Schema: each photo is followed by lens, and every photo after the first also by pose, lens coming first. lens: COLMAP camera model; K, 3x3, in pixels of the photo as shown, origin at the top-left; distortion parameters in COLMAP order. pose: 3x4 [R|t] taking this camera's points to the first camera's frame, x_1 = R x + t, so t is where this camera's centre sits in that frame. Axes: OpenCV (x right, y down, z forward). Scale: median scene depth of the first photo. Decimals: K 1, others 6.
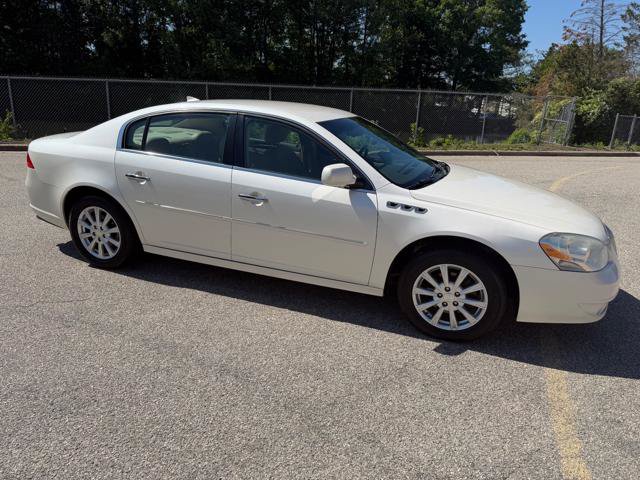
lens RADIAL K [[456.1, 0, 320.8], [0, 456.1, 242.1], [0, 0, 1]] dist [0.008612, -0.007744]
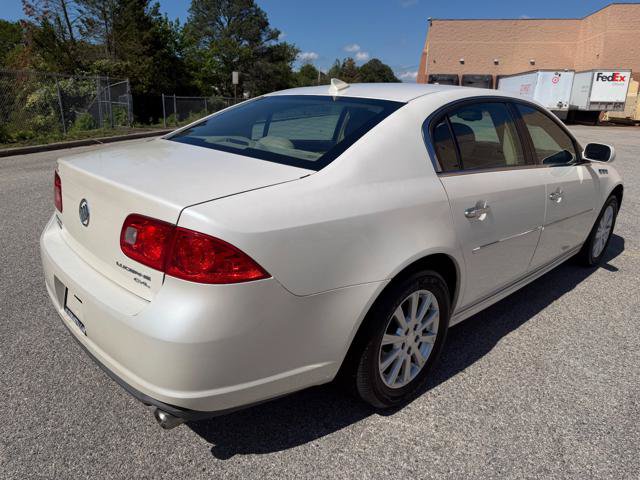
lens RADIAL K [[452.4, 0, 316.7], [0, 452.4, 240.9], [0, 0, 1]] dist [0.024876, -0.028895]
pose [[0.434644, -0.296598, 0.850361, -0.965647], [0.265491, 0.944451, 0.193716, -0.262792], [-0.860581, 0.141566, 0.489244, 0.837657]]
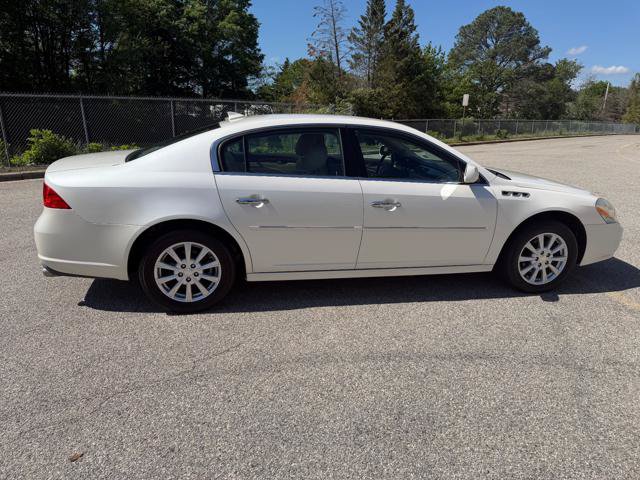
lens RADIAL K [[453.5, 0, 320.0], [0, 453.5, 240.0], [0, 0, 1]] dist [0.031860, -0.049075]
pose [[0.852230, -0.163713, 0.496892, -0.702466], [0.174505, 0.984338, 0.025017, -0.058639], [-0.493205, 0.065390, 0.867452, 0.141953]]
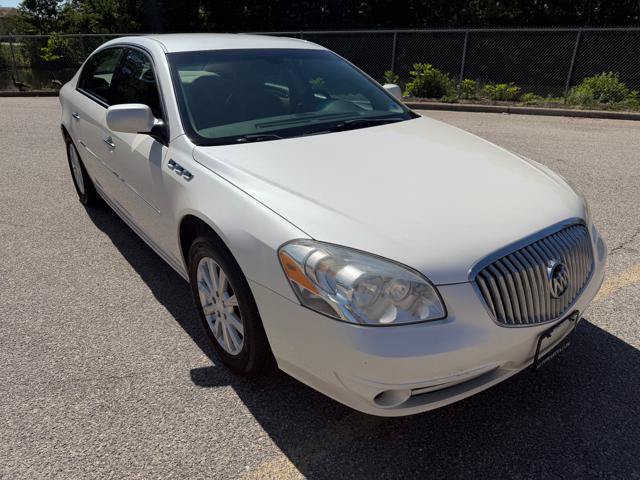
lens RADIAL K [[460.0, 0, 320.0], [0, 460.0, 240.0], [0, 0, 1]] dist [0.002529, -0.008344]
pose [[0.841763, 0.183342, -0.507760, 0.585600], [-0.142522, 0.982667, 0.118547, -0.064654], [0.520693, -0.027422, 0.853303, 0.375937]]
